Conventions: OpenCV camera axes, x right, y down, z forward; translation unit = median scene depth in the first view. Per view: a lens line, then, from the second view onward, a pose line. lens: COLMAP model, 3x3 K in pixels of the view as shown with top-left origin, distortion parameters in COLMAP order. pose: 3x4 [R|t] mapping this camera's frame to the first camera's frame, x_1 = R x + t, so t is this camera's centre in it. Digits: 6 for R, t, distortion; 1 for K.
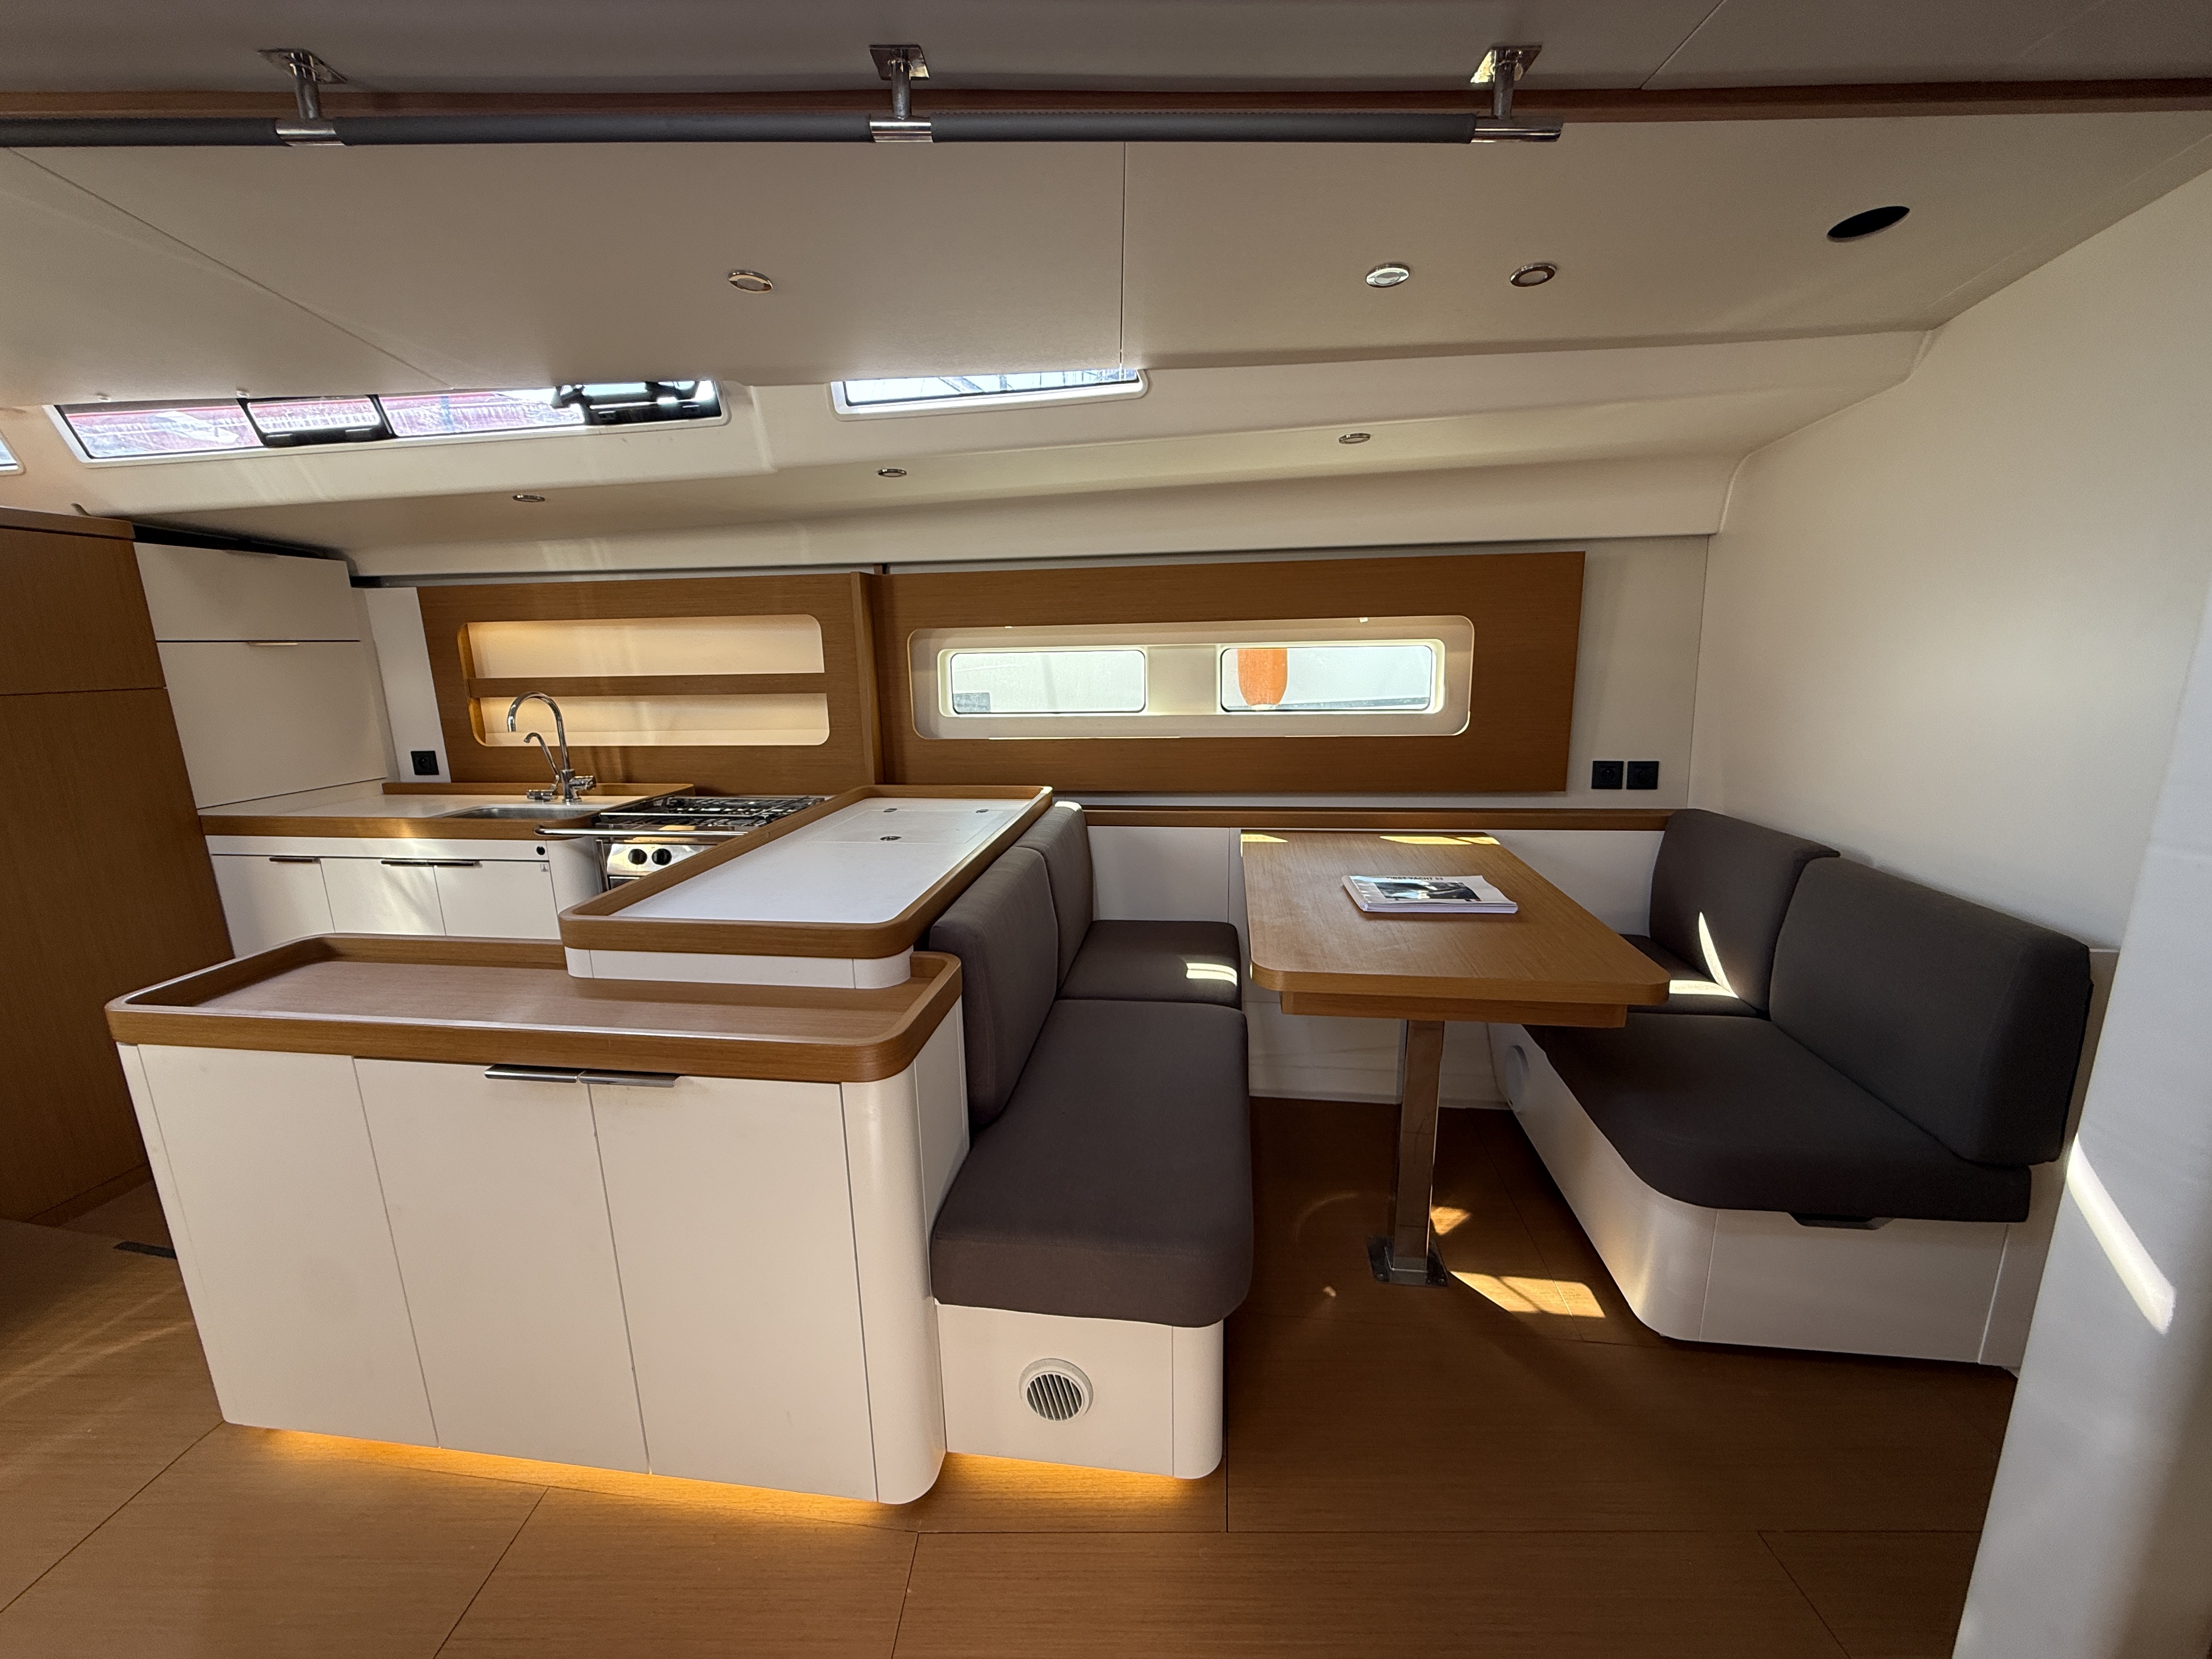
lens RADIAL K [[881.4, 0, 1101.9], [0, 881.4, 832.5], [0, 0, 1]] dist [-0.000415, 0.000287]
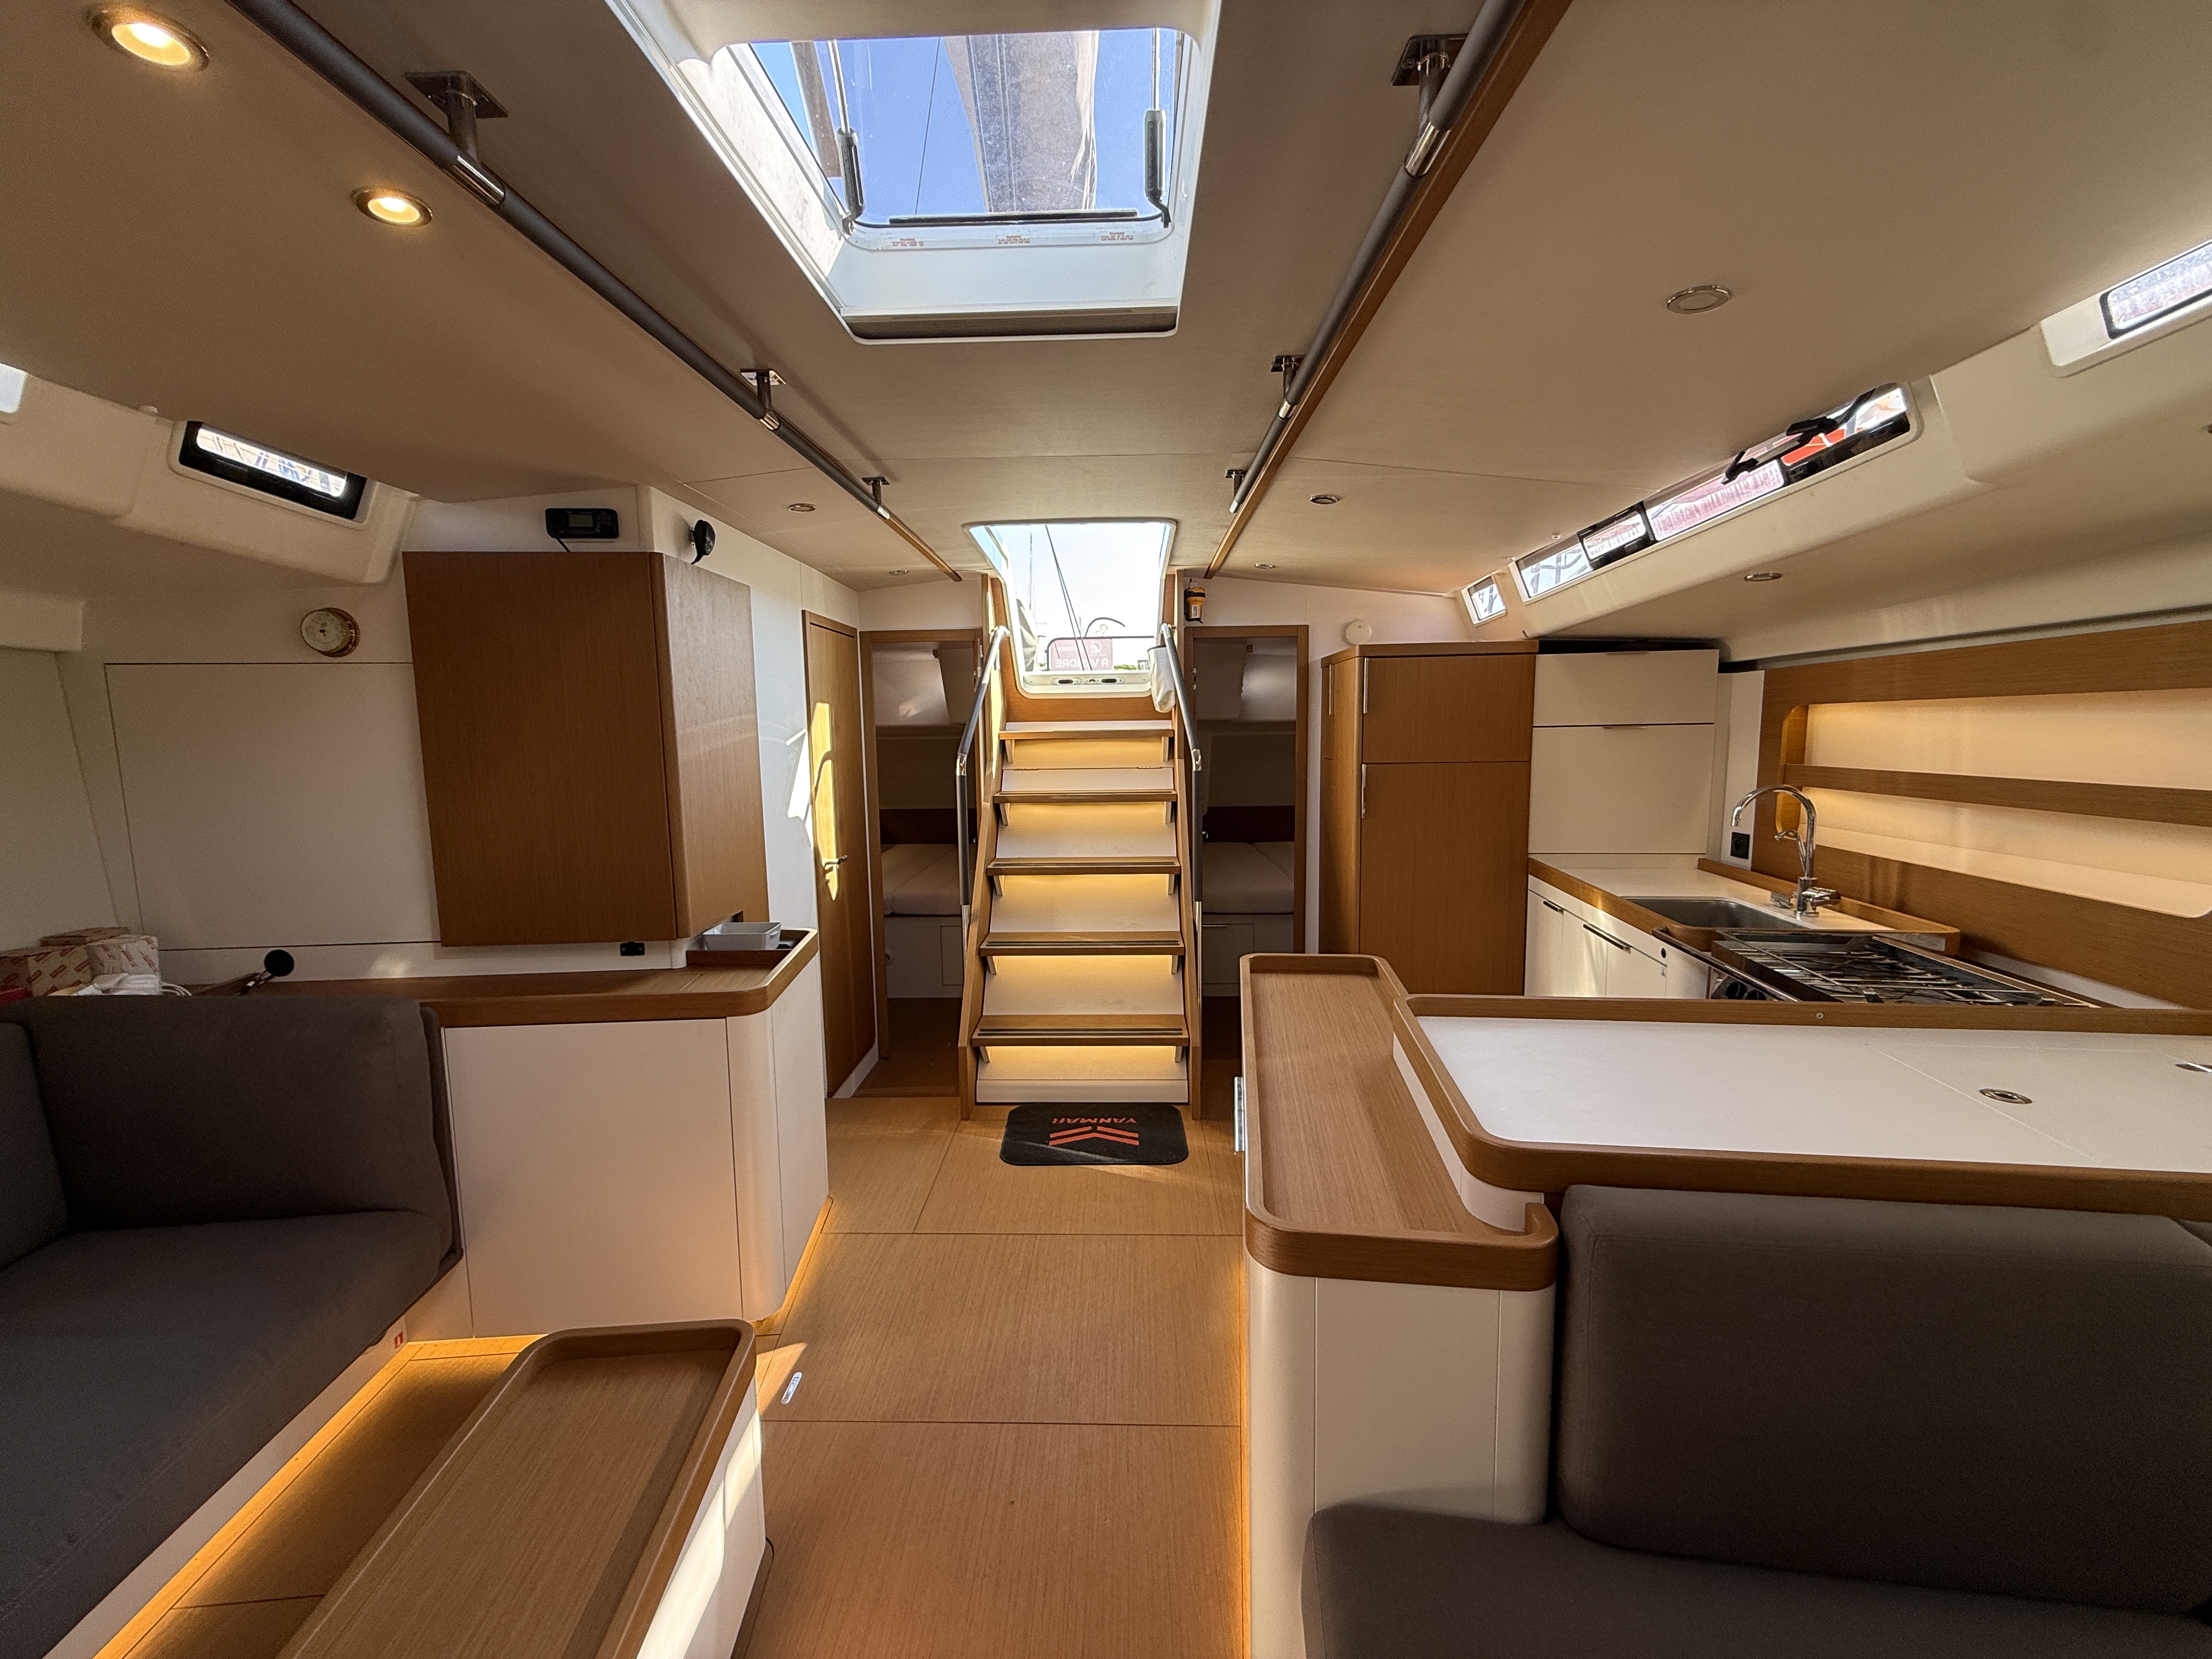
lens RADIAL K [[881.4, 0, 1102.1], [0, 881.4, 833.8], [0, 0, 1]] dist [-0.000415, 0.000287]
pose [[-0.015454, 0.135870, -0.990606, 0.255990], [-0.192898, 0.971708, 0.136288, -0.103183], [0.981097, 0.193192, 0.011192, 0.334195]]
